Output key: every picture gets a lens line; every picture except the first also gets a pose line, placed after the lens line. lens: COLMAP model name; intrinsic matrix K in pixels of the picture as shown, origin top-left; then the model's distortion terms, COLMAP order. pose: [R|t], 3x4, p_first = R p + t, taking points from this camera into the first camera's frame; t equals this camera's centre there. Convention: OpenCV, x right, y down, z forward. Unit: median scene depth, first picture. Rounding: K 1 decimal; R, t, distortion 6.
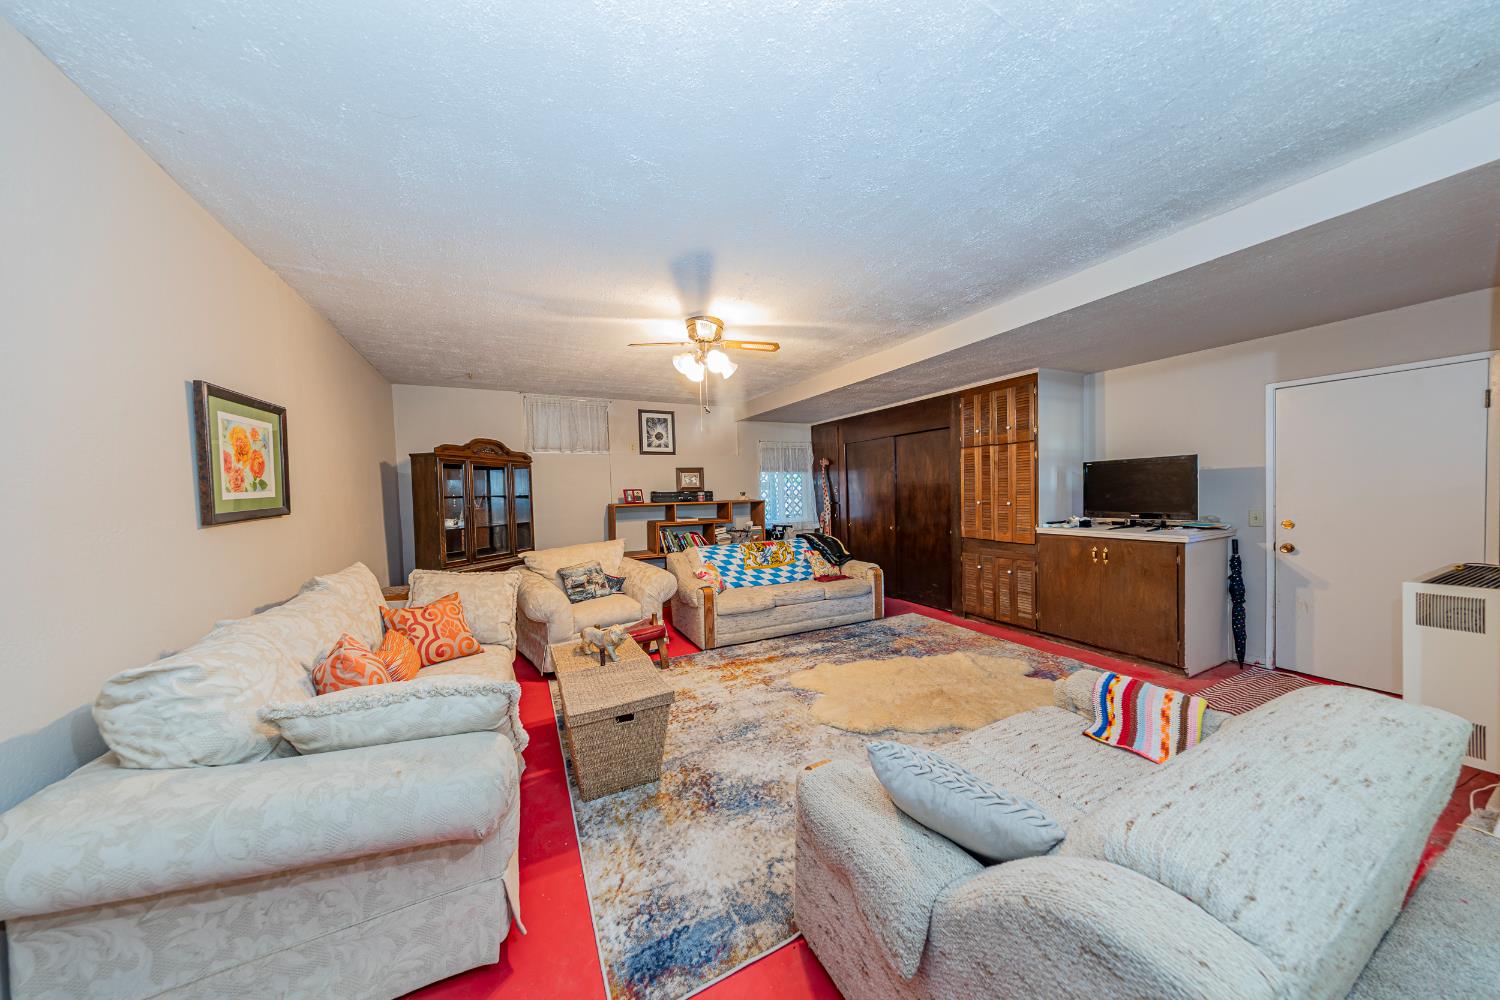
lens RADIAL K [[473.5, 0, 760.7], [0, 473.5, 505.4], [0, 0, 1]] dist [0.001590, -0.000028]
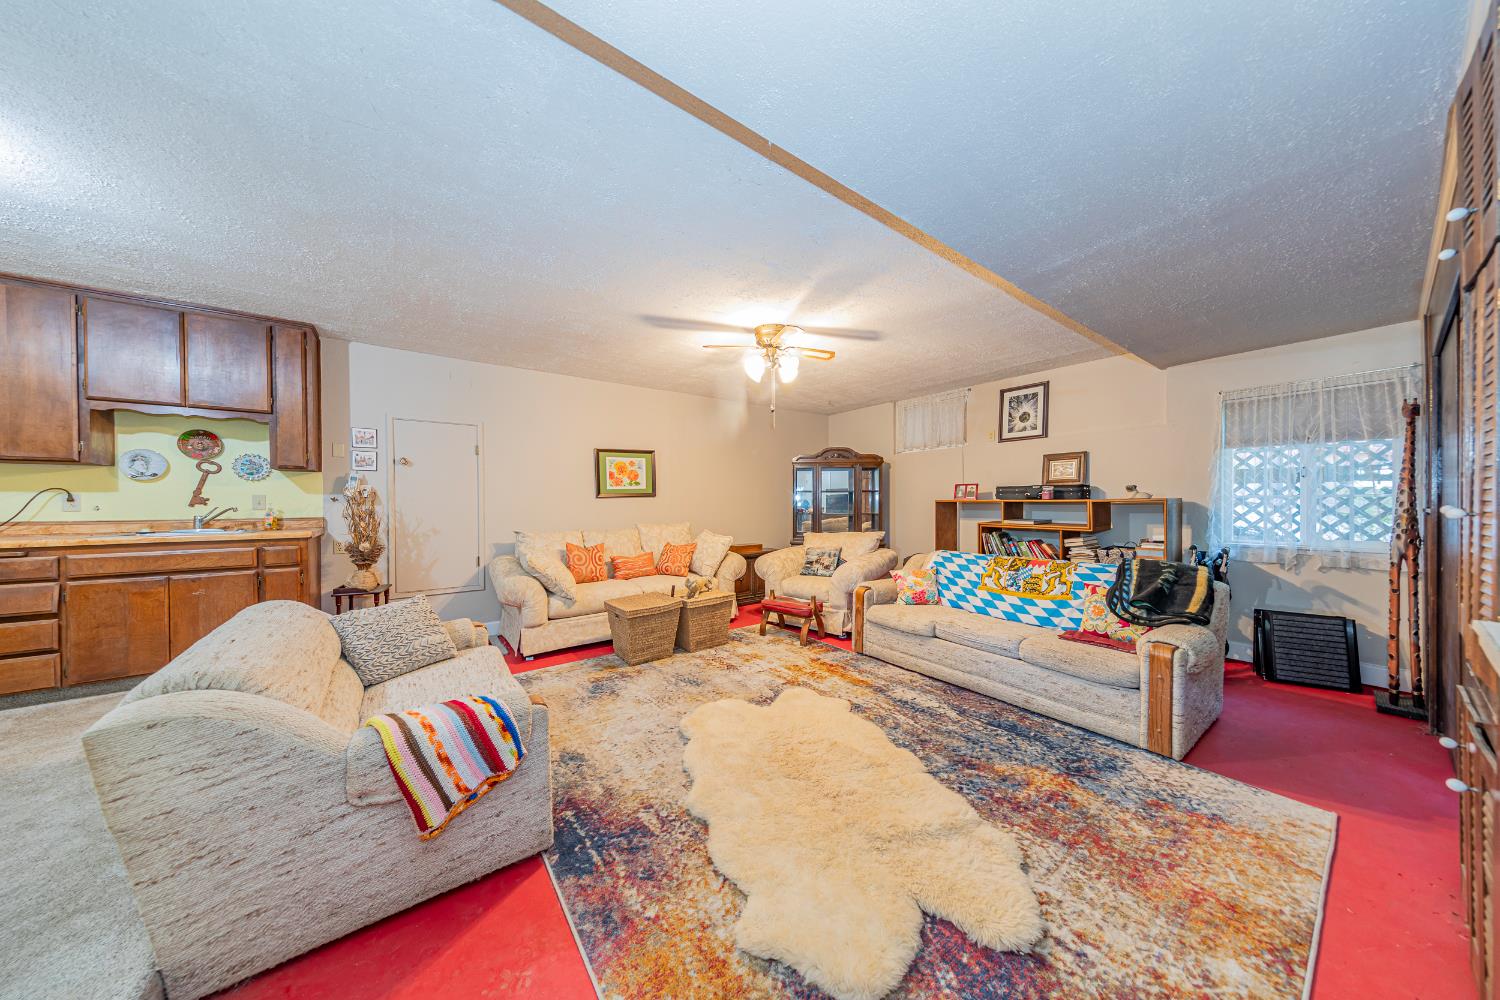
lens RADIAL K [[473.5, 0, 760.7], [0, 473.5, 505.4], [0, 0, 1]] dist [0.001590, -0.000028]
pose [[0.156026, 0.029278, -0.987319, 0.543856], [-0.028603, 0.999275, 0.025113, -0.003949], [0.987339, 0.024322, 0.156750, 0.459704]]
